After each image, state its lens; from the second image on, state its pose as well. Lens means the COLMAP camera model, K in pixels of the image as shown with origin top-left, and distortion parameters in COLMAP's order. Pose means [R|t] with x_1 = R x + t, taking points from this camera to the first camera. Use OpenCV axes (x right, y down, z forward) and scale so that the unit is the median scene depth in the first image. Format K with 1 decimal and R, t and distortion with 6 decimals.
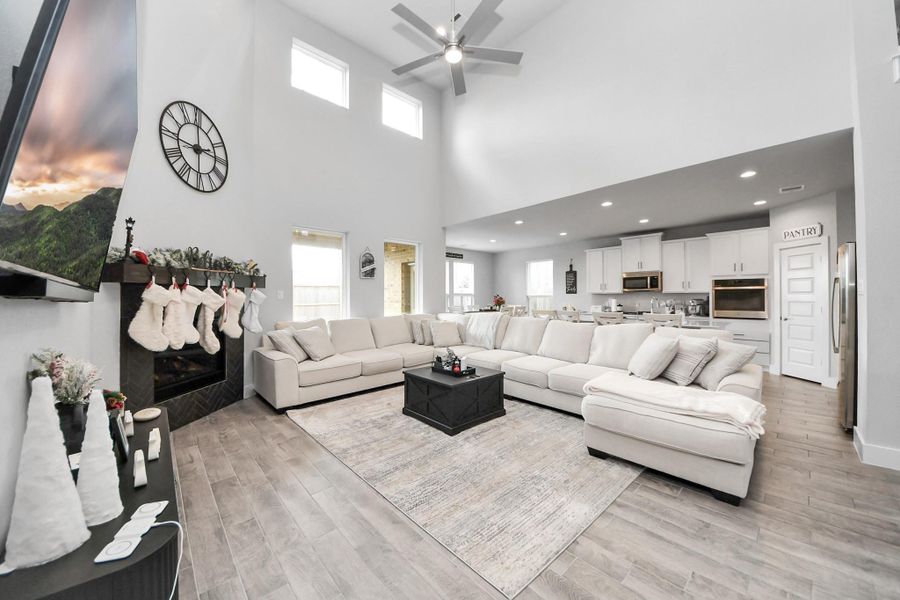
lens RADIAL K [[323.4, 0, 450.2], [0, 323.4, 294.7], [0, 0, 1]] dist [0.037347, -0.025176]
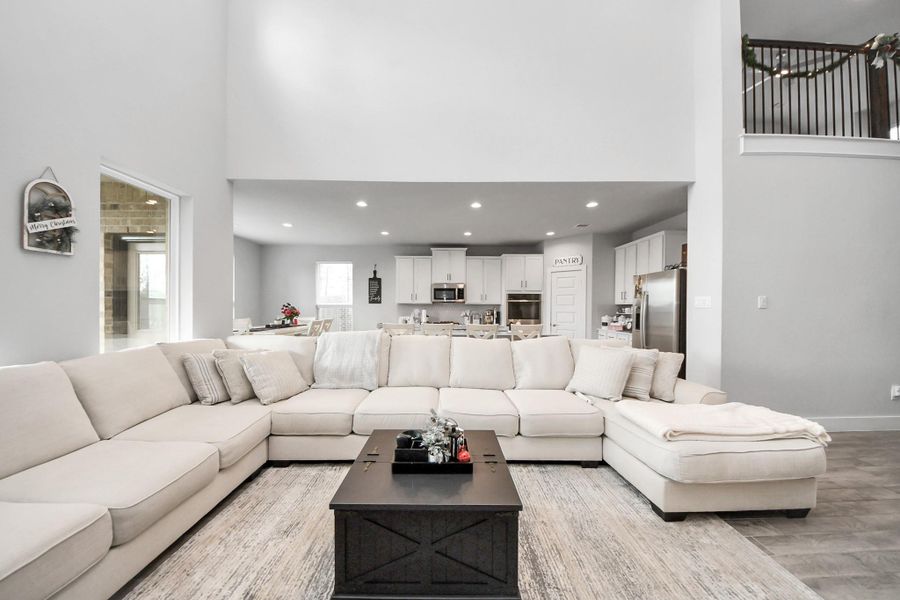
lens RADIAL K [[319.1, 0, 446.1], [0, 319.1, 307.5], [0, 0, 1]] dist [0.028677, -0.017208]
pose [[0.676651, 0.006609, 0.736274, -0.214814], [-0.012533, 0.999918, 0.002543, 0.004805], [-0.736197, -0.010948, 0.676679, 0.420078]]
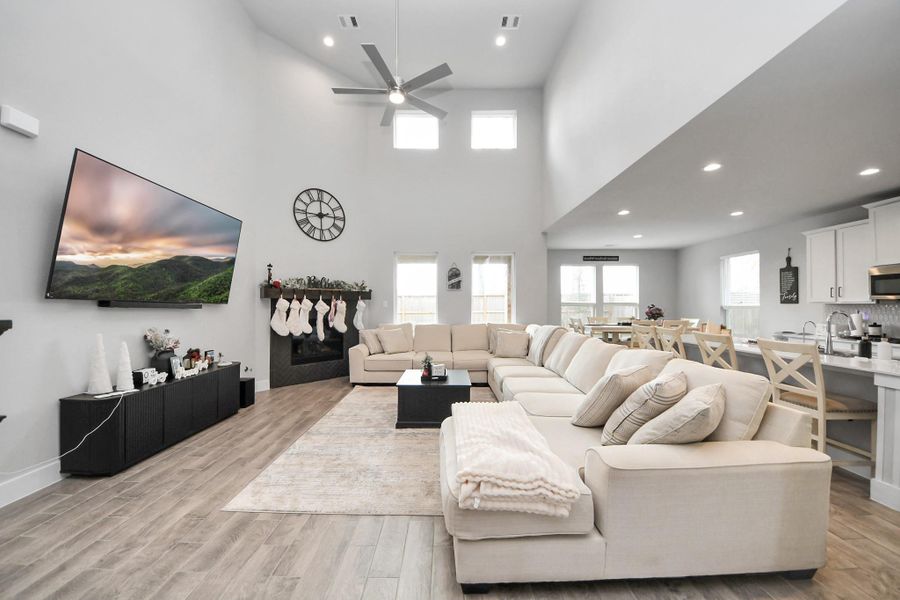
lens RADIAL K [[321.9, 0, 448.6], [0, 321.9, 302.7], [0, 0, 1]] dist [0.028883, -0.018338]
pose [[0.734838, 0.002129, -0.678240, 0.495502], [-0.001768, 0.999998, 0.001224, -0.007172], [0.678241, 0.000300, 0.734840, 0.153978]]
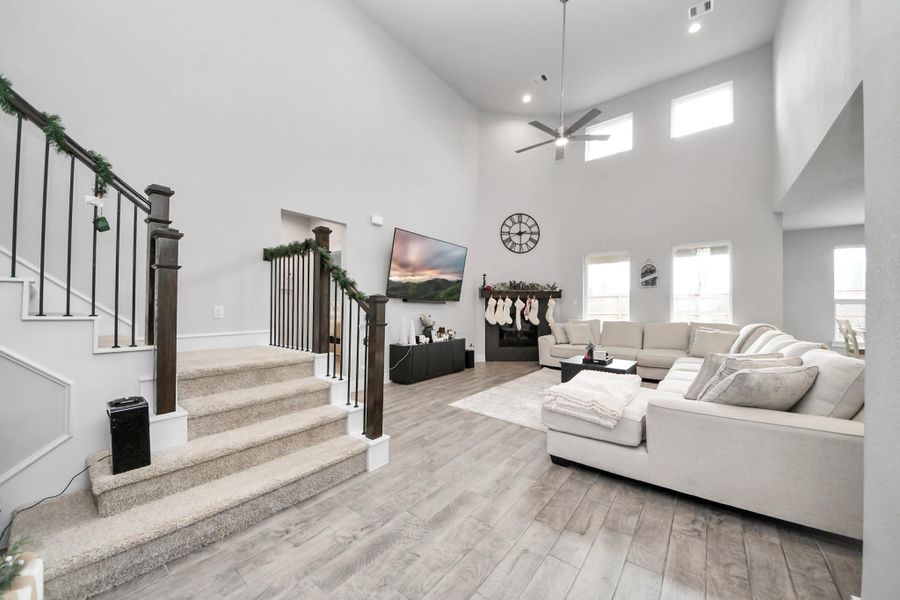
lens RADIAL K [[319.1, 0, 446.1], [0, 319.1, 307.5], [0, 0, 1]] dist [0.028677, -0.017208]
pose [[0.140686, 0.006852, -0.990031, 0.752407], [0.000329, 0.999976, 0.006967, 0.011593], [0.990054, -0.001306, 0.140680, 0.148371]]
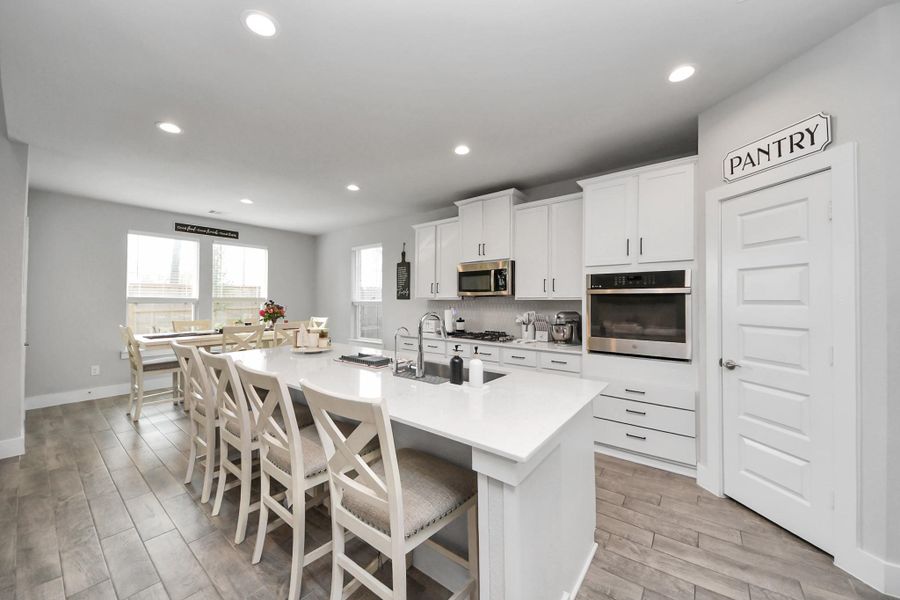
lens RADIAL K [[323.4, 0, 450.2], [0, 323.4, 294.7], [0, 0, 1]] dist [0.037347, -0.025176]
pose [[0.986838, 0.007465, 0.161540, 0.567335], [-0.005732, 0.999921, -0.011195, -0.009143], [-0.161611, 0.010122, 0.986803, 0.606255]]
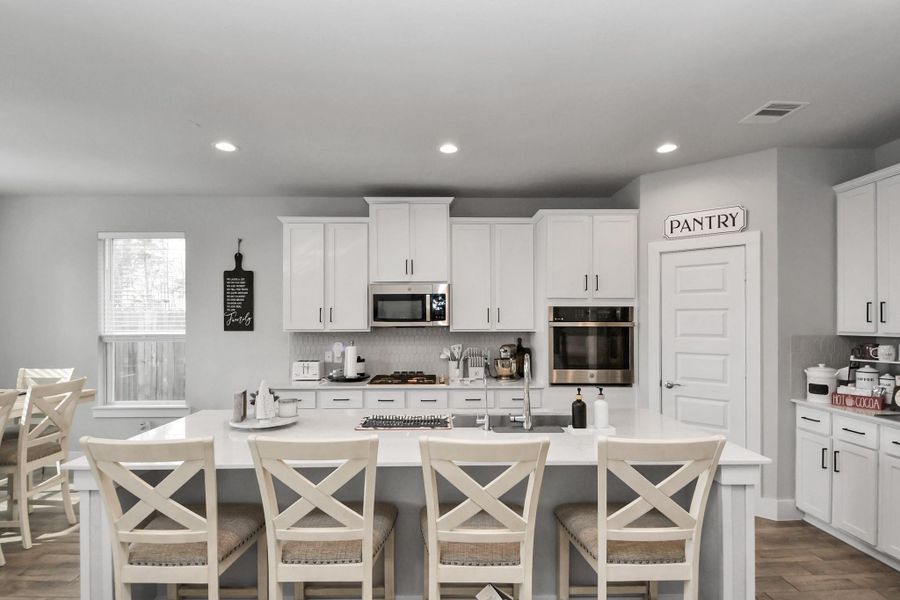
lens RADIAL K [[458.1, 0, 451.7], [0, 458.1, 320.0], [0, 0, 1]] dist [0.015600, -0.000245]
pose [[0.669649, 0.004836, 0.742662, 0.222889], [-0.006640, 0.999978, -0.000524, -0.026592], [-0.742648, -0.004580, 0.669666, 0.720414]]
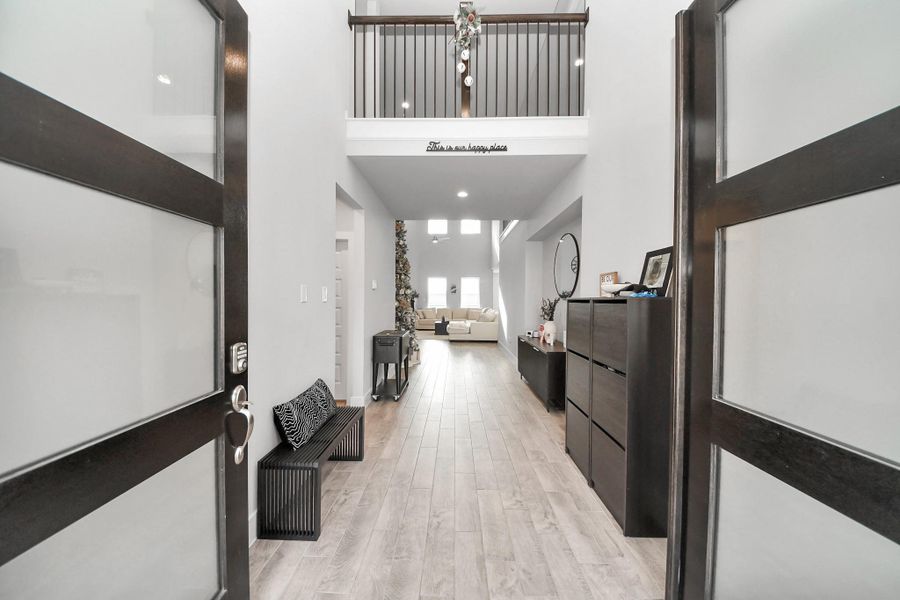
lens RADIAL K [[319.1, 0, 446.1], [0, 319.1, 307.5], [0, 0, 1]] dist [0.028677, -0.017208]
pose [[0.711623, 0.026678, -0.702055, 1.562117], [-0.007401, 0.999508, 0.030478, -0.016722], [0.702523, -0.016493, 0.711470, -0.928959]]
